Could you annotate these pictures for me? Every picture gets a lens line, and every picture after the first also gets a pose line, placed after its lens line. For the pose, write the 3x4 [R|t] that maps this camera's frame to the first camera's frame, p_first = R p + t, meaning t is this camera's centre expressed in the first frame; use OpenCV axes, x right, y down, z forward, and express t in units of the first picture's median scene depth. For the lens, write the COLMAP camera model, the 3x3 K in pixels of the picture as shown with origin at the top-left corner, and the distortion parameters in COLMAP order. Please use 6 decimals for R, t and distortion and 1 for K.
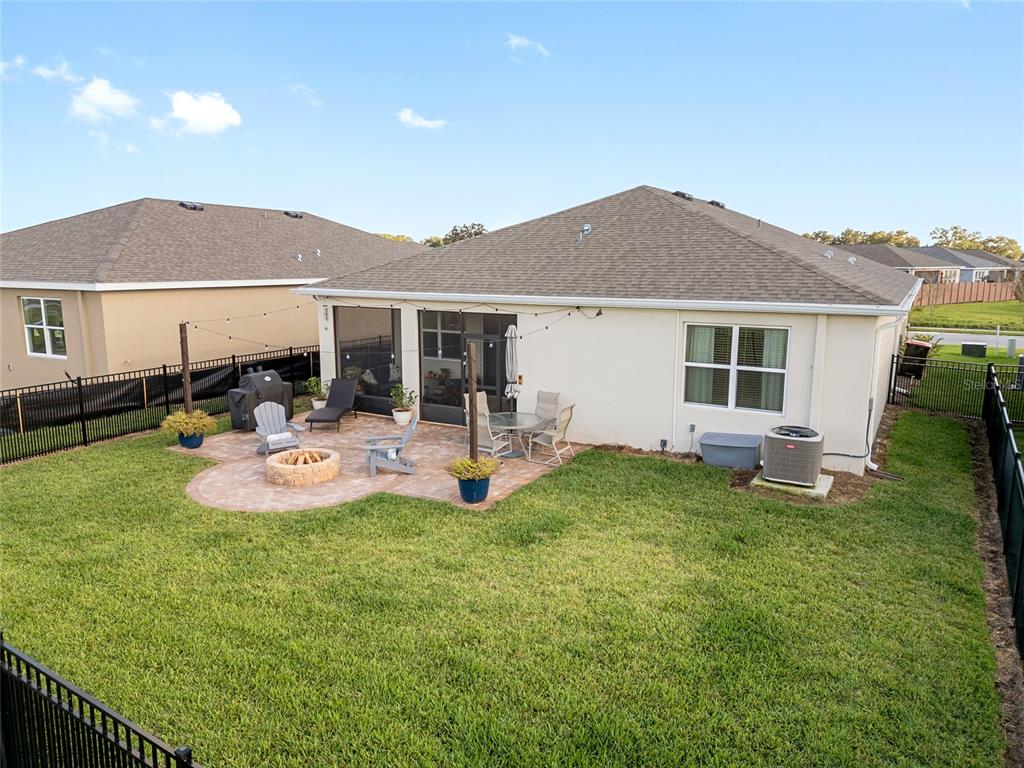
lens RADIAL K [[711.7, 0, 508.4], [0, 711.7, 384.6], [0, 0, 1]] dist [0.102490, -0.113248]
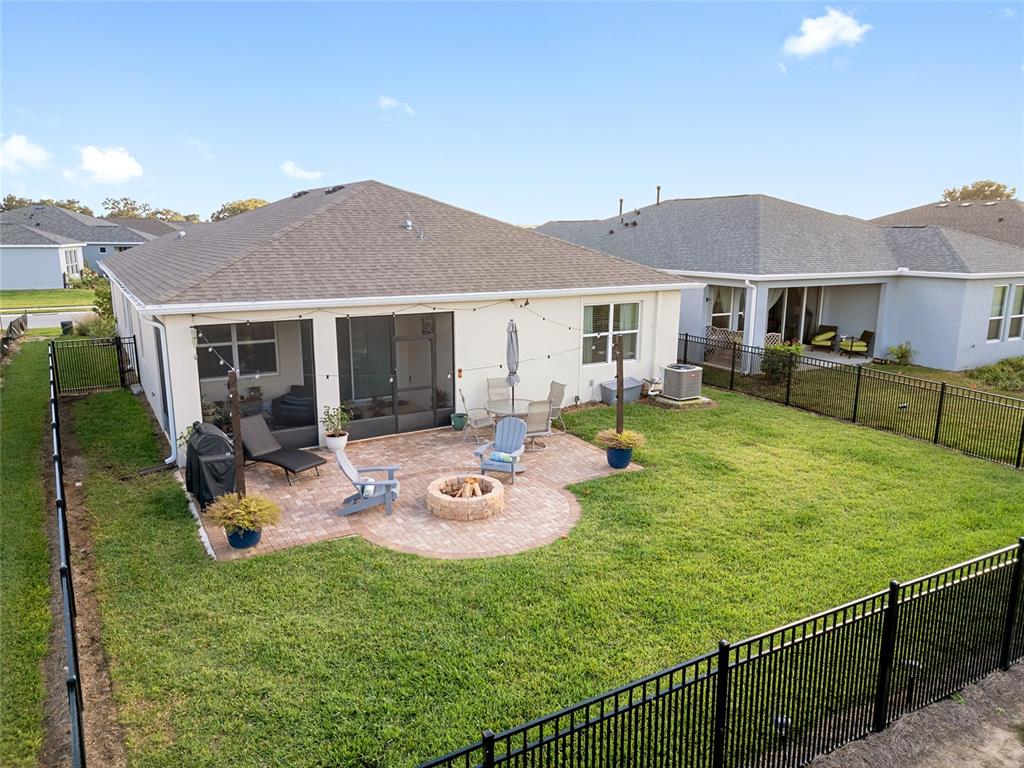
lens RADIAL K [[711.7, 0, 508.4], [0, 711.7, 384.6], [0, 0, 1]] dist [0.102490, -0.113248]
pose [[0.490155, -0.182667, 0.852280, -0.925986], [0.147075, 0.981106, 0.125694, -0.122160], [-0.859137, 0.063740, 0.507760, 0.443289]]
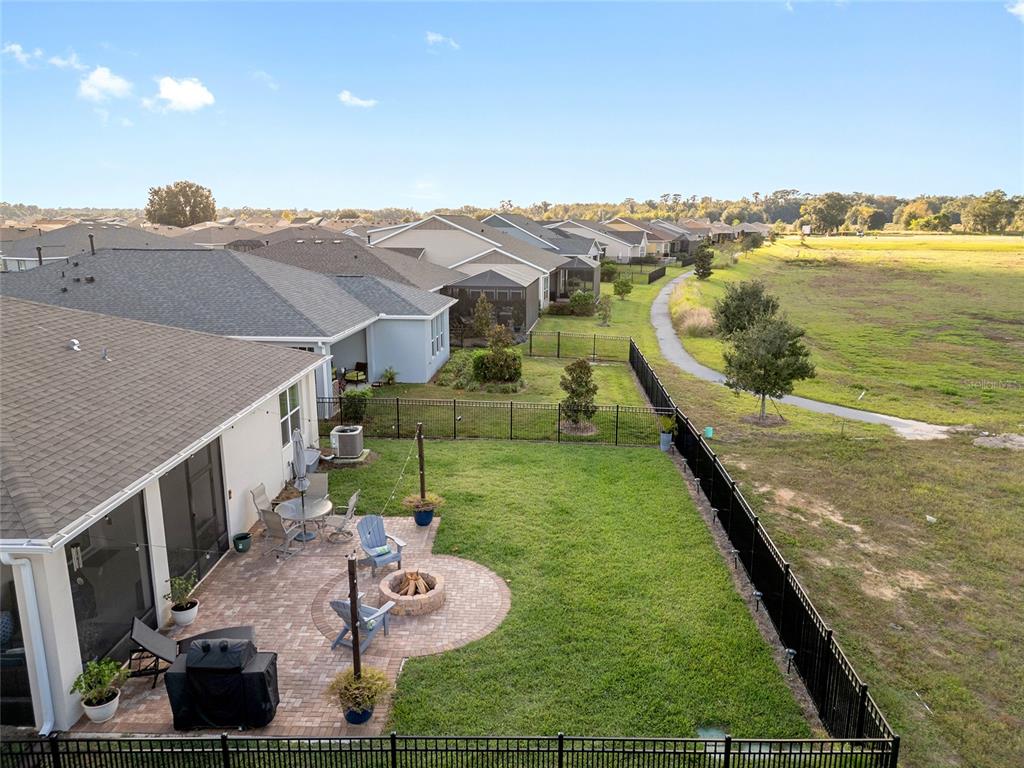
lens RADIAL K [[711.7, 0, 508.4], [0, 711.7, 384.6], [0, 0, 1]] dist [0.102490, -0.113248]
pose [[-0.478395, -0.199078, 0.855281, -1.117122], [0.149443, 0.941300, 0.302690, -0.444183], [-0.865335, 0.272621, -0.420563, 1.143417]]
